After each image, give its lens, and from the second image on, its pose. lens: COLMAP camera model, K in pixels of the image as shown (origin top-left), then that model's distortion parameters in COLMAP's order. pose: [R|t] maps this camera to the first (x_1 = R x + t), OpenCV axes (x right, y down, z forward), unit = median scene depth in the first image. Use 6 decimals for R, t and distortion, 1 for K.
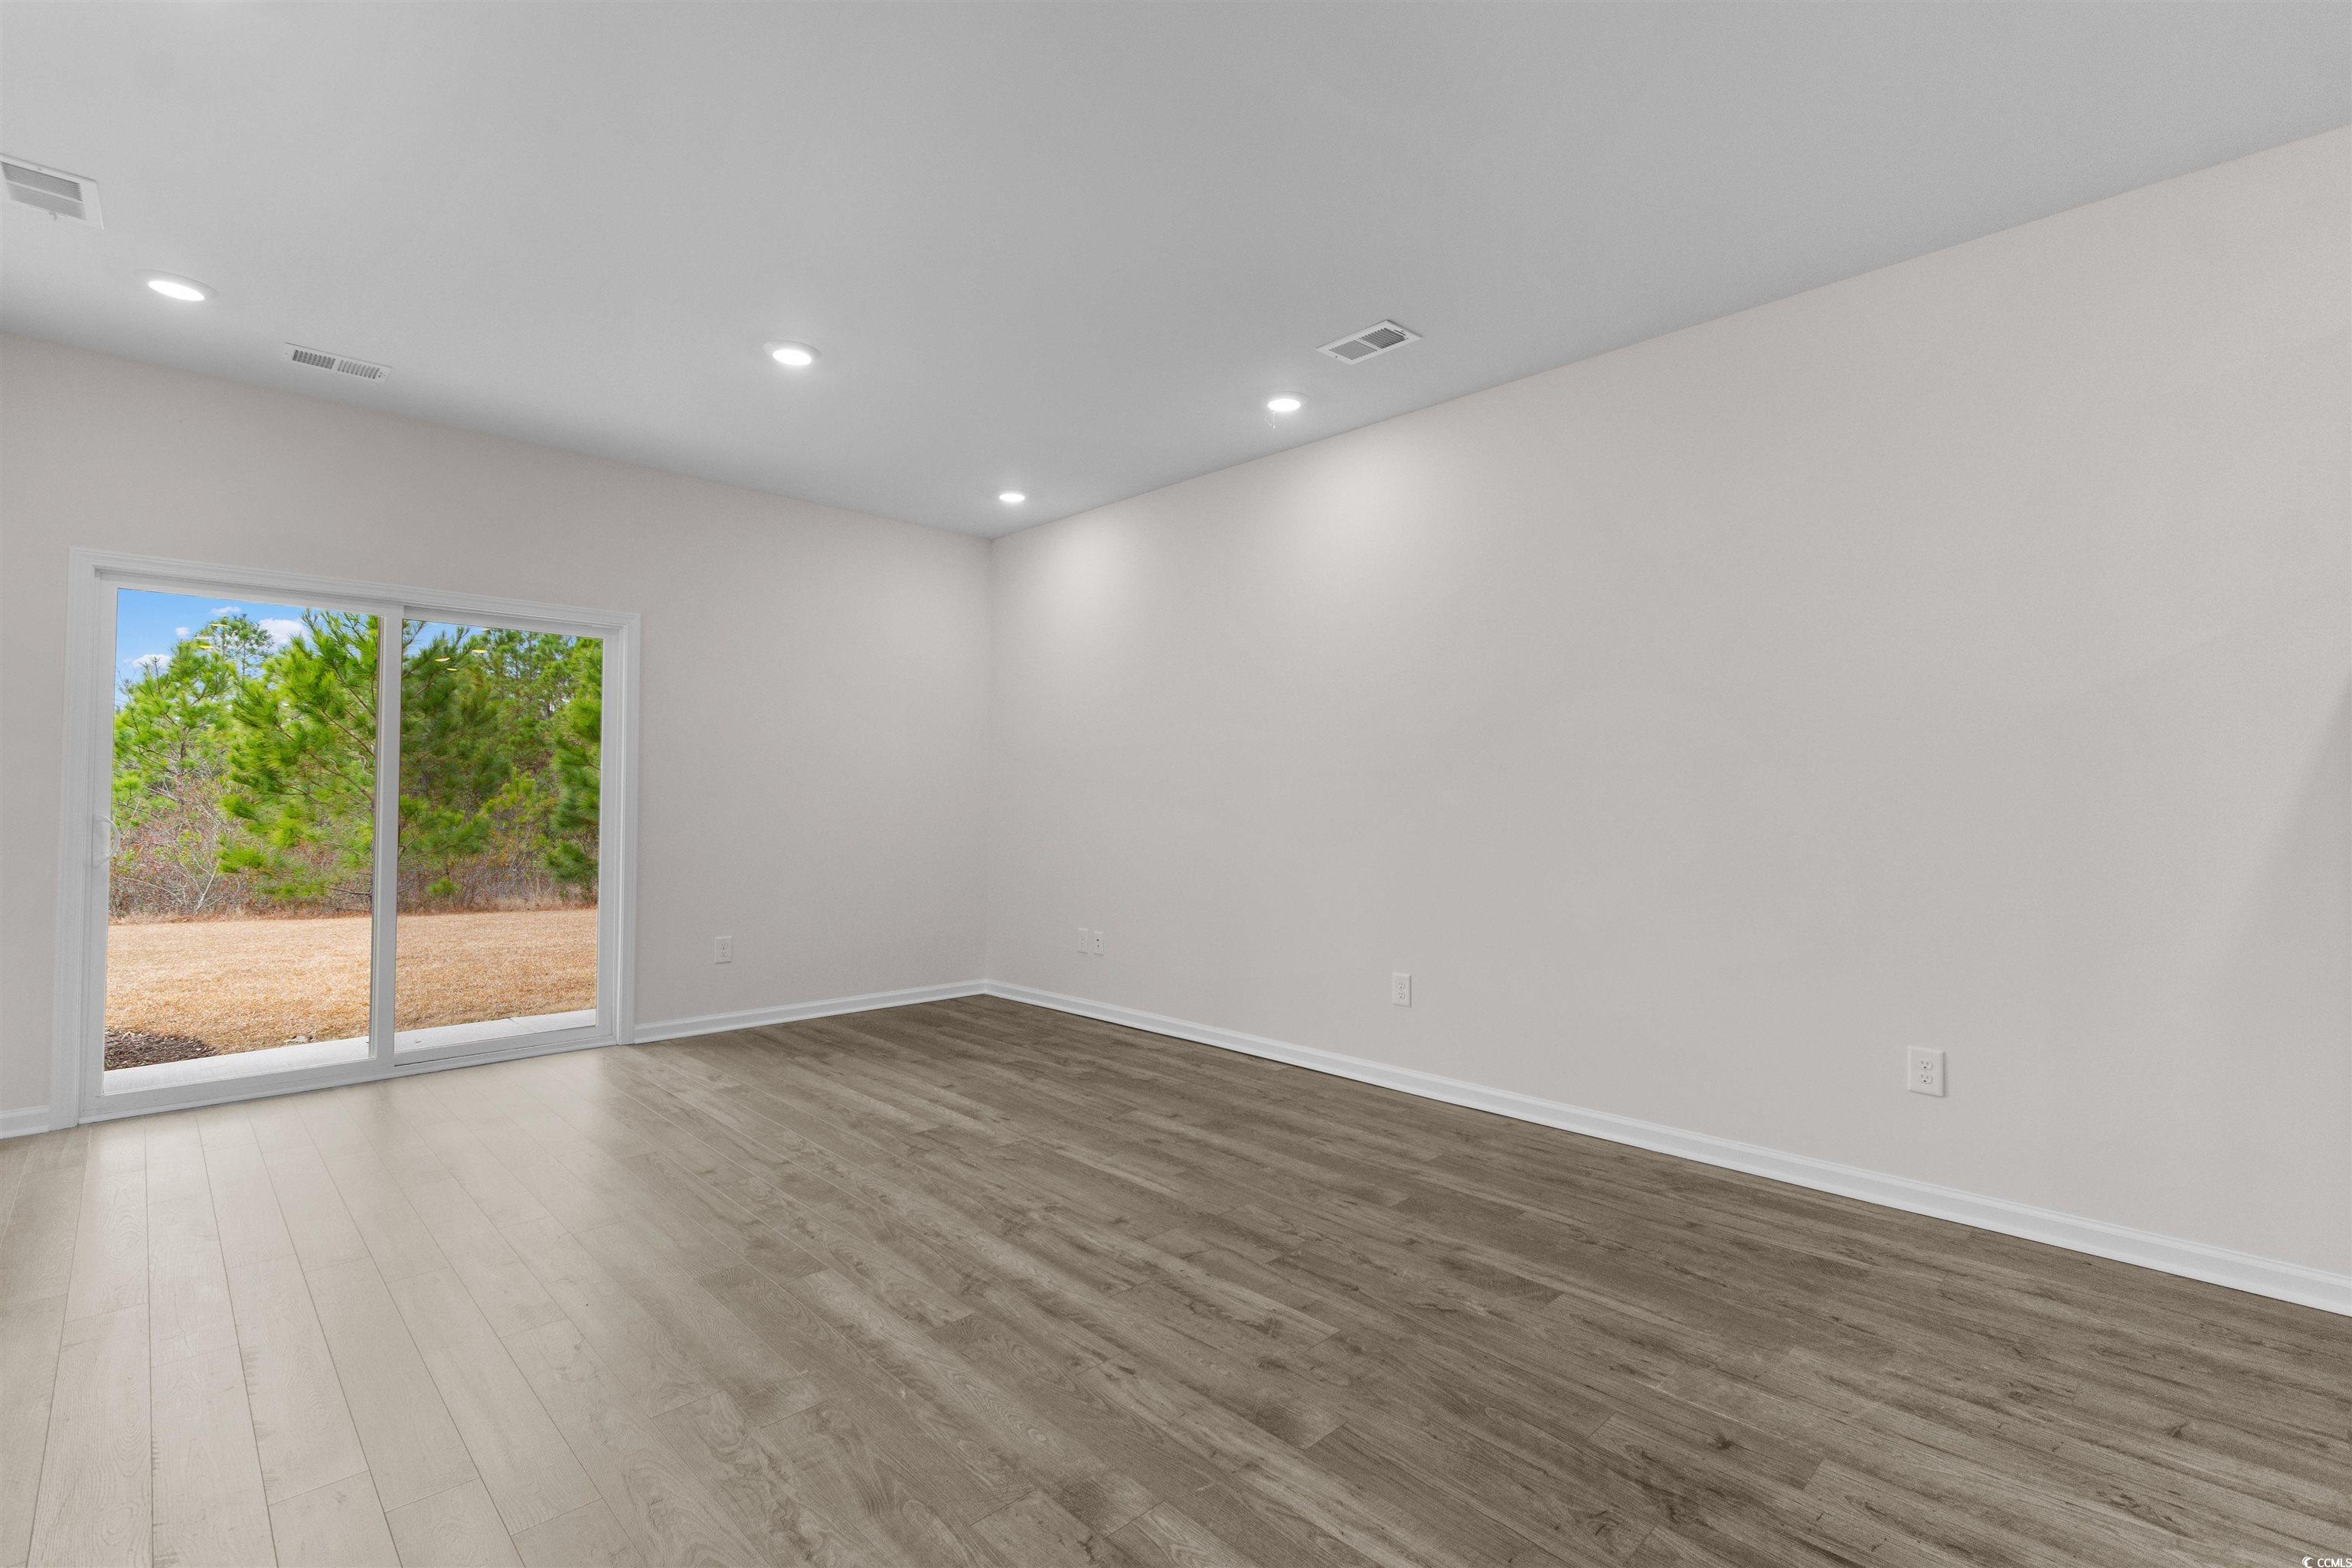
lens RADIAL K [[1036.5, 0, 1189.3], [0, 1036.5, 795.9], [0, 0, 1]] dist [0.006944, -0.000245]
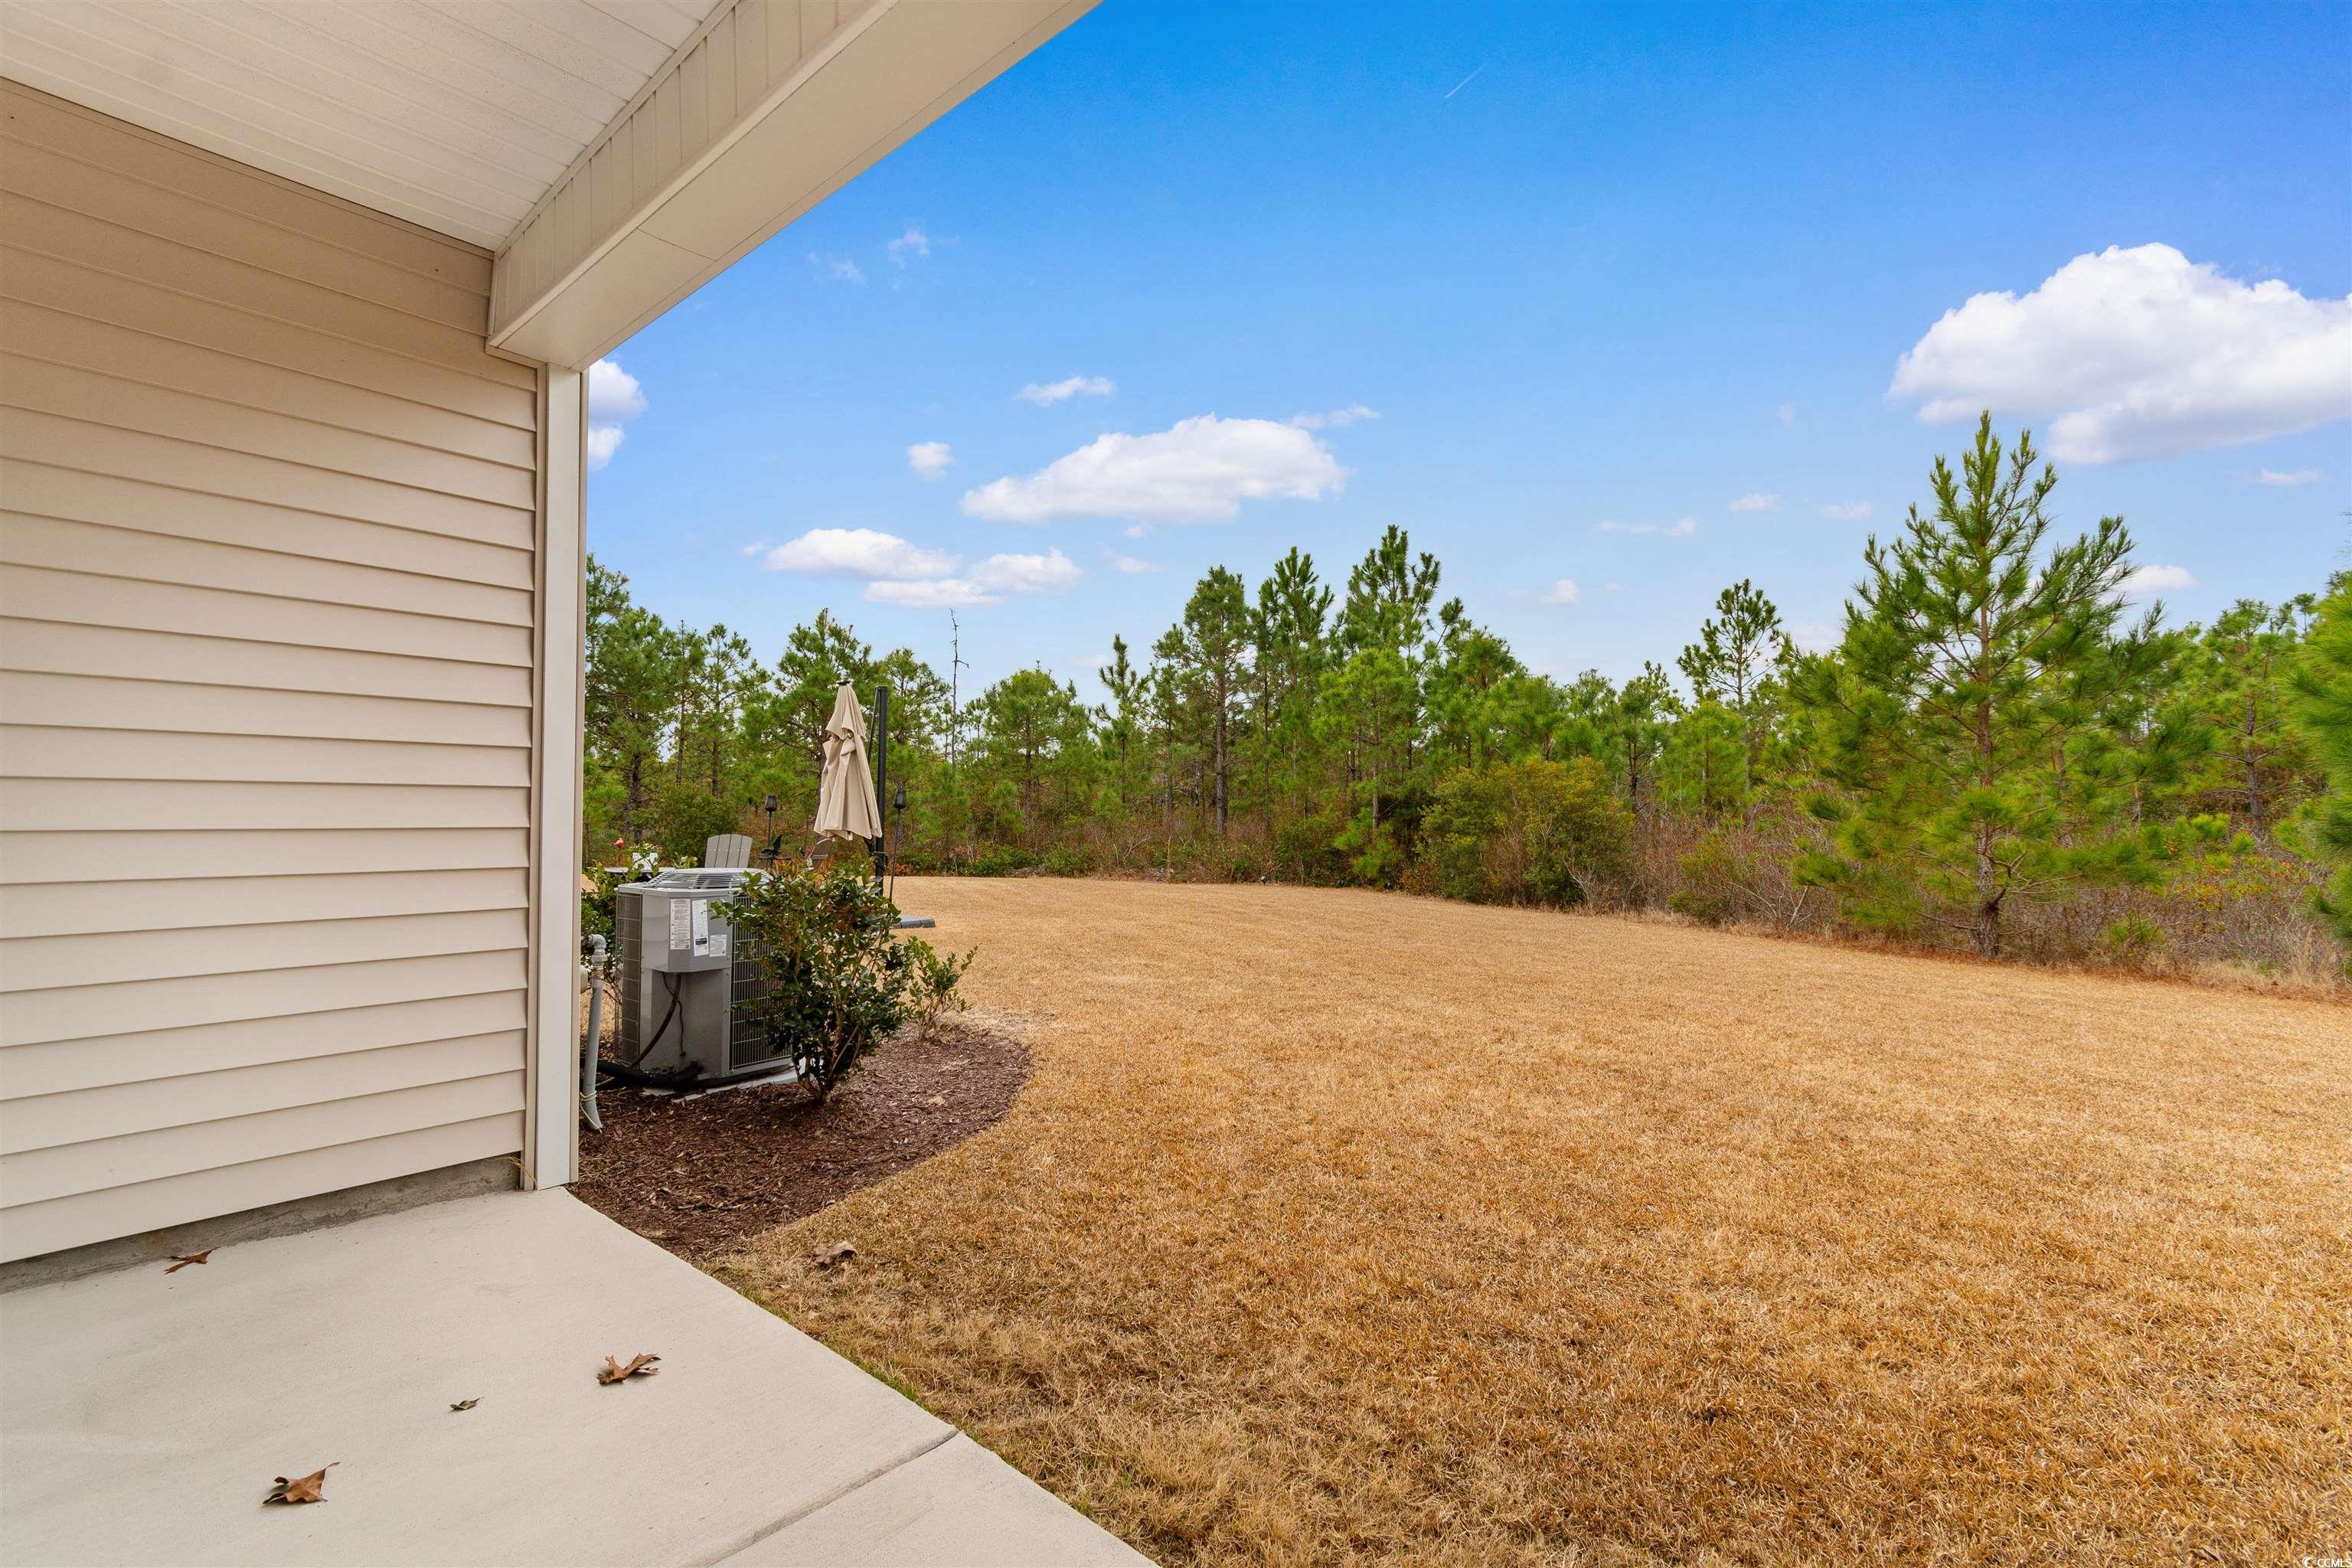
lens RADIAL K [[1036.5, 0, 1181.1], [0, 1036.5, 774.2], [0, 0, 1]] dist [0.006944, -0.000245]
pose [[0.082200, -0.033922, -0.996038, -0.326435], [0.005820, 0.999420, -0.033557, 0.024332], [0.996599, -0.003038, 0.082350, 1.030056]]
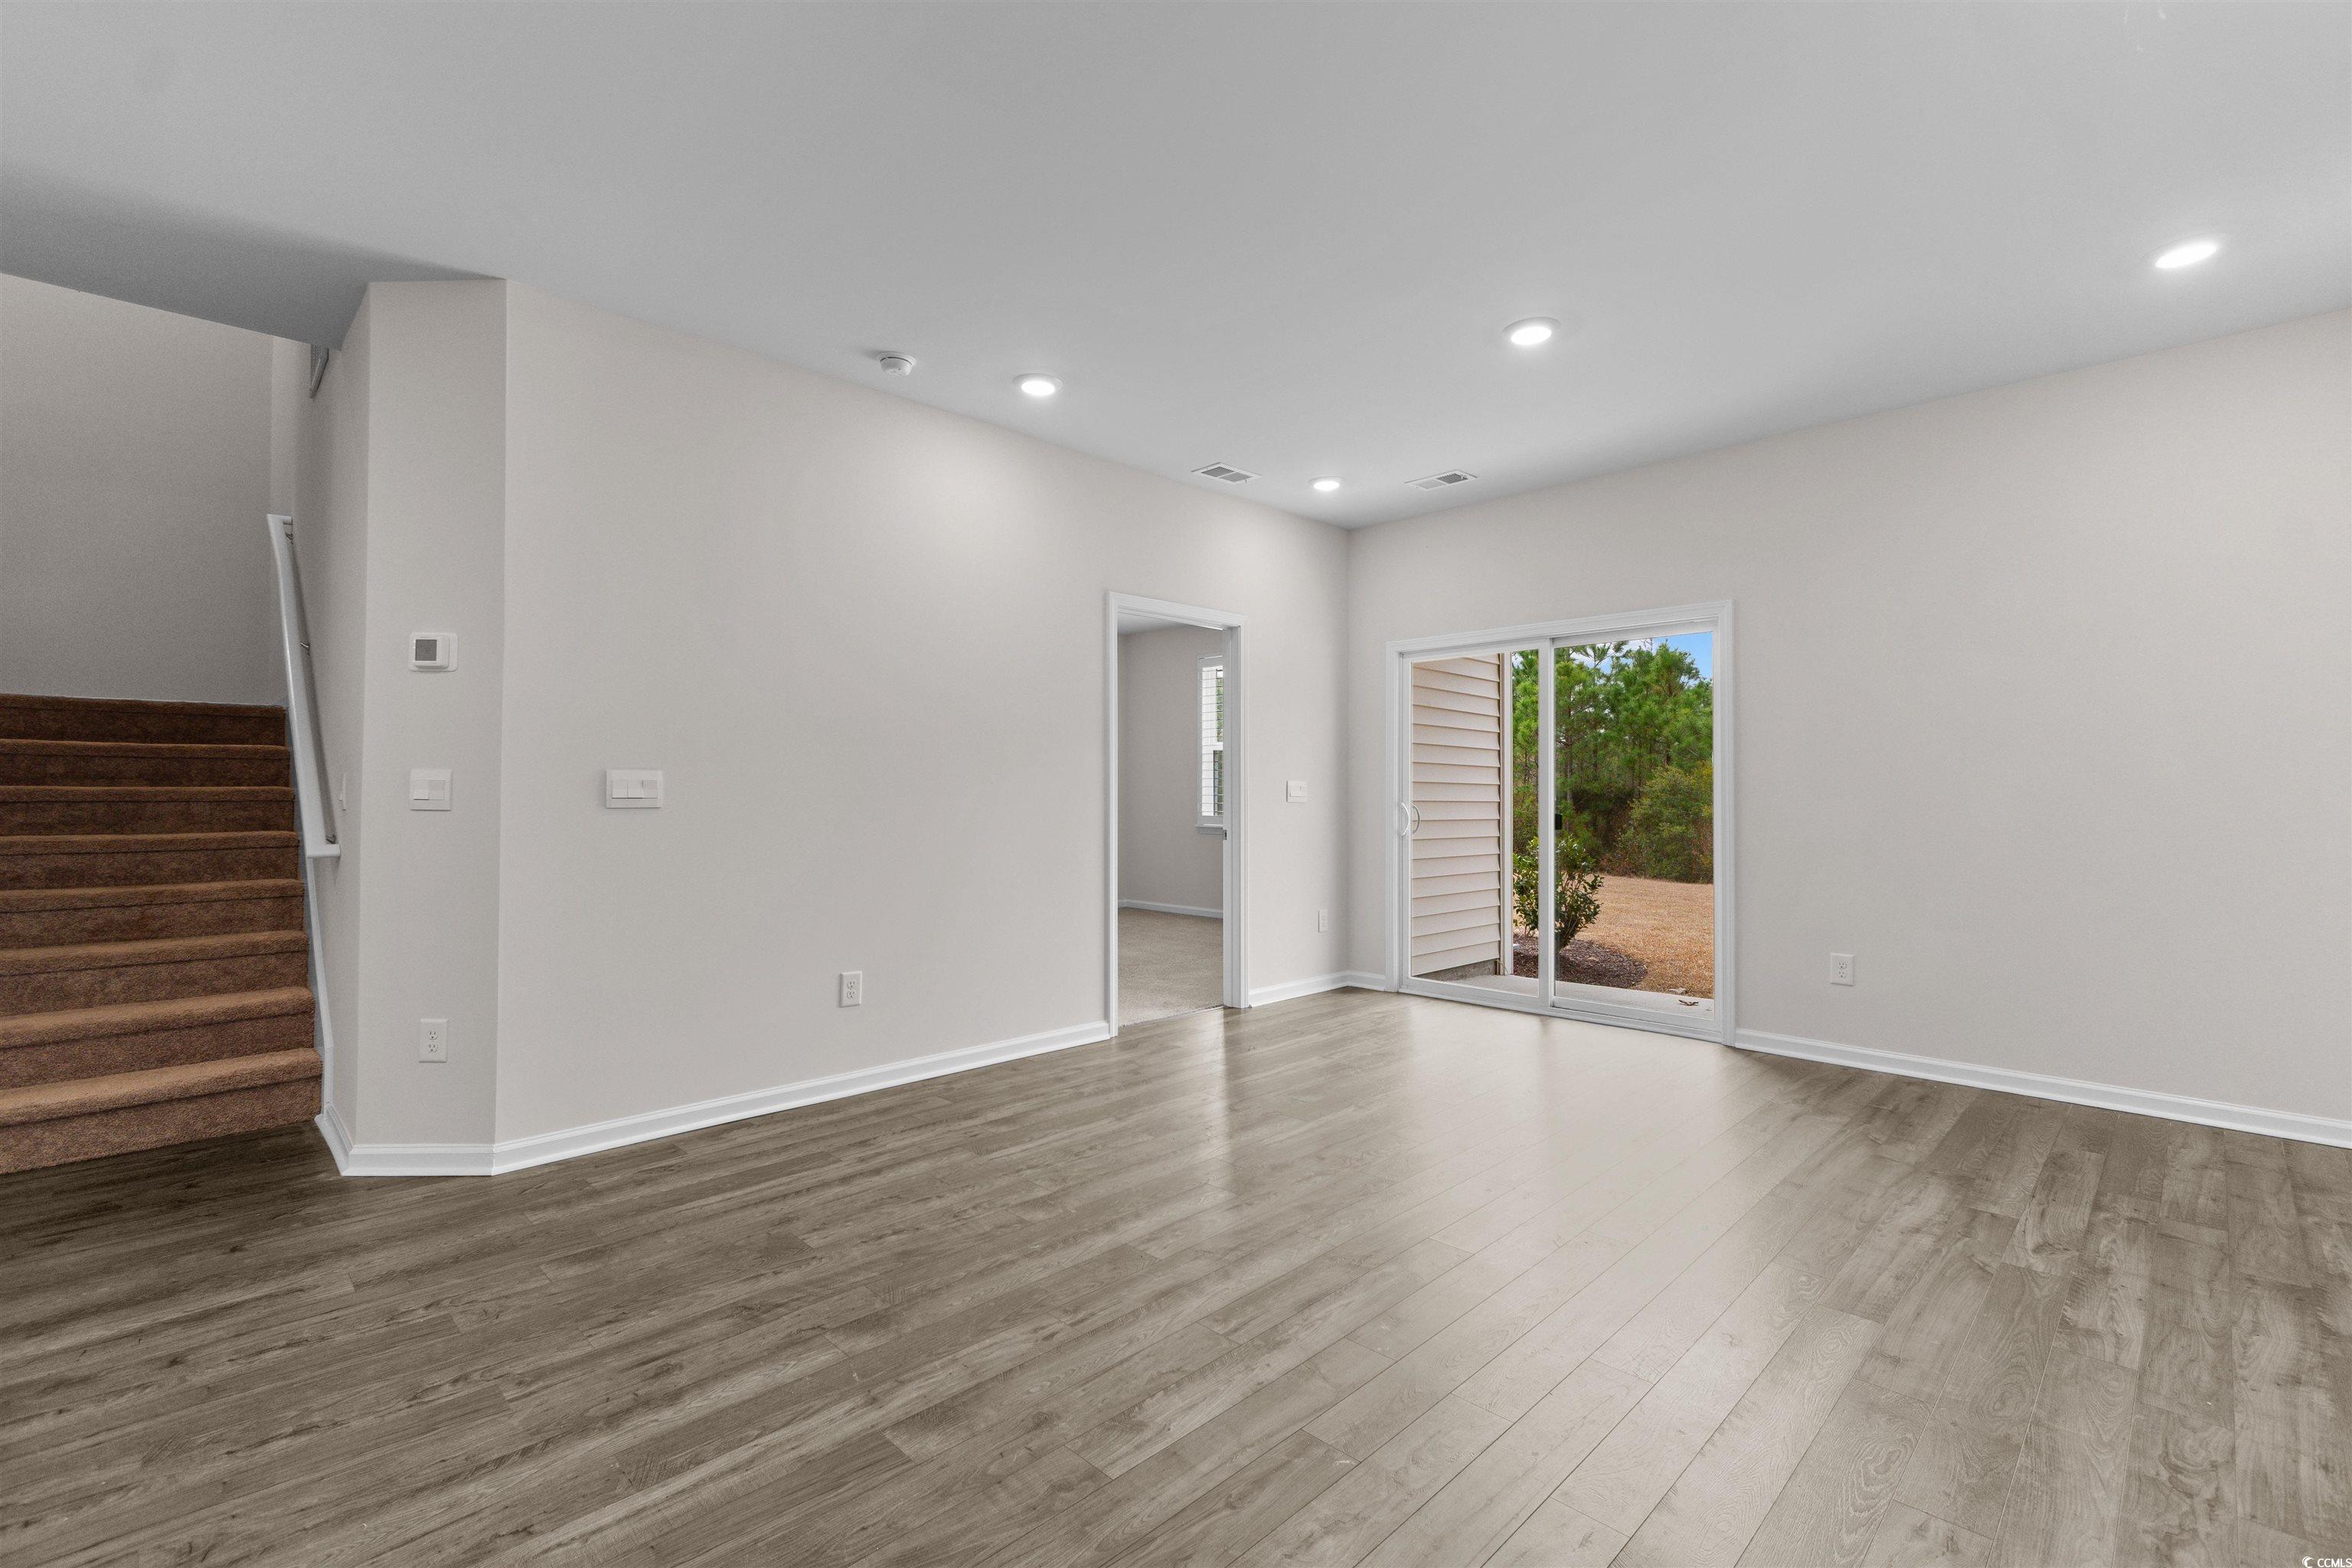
lens RADIAL K [[1036.5, 0, 1180.3], [0, 1036.5, 782.3], [0, 0, 1]] dist [0.006944, -0.000245]
pose [[0.002233, -0.015859, -0.999872, 0.328468], [0.006747, 0.999852, -0.015844, 0.005061], [0.999975, -0.006711, 0.002340, 0.375661]]
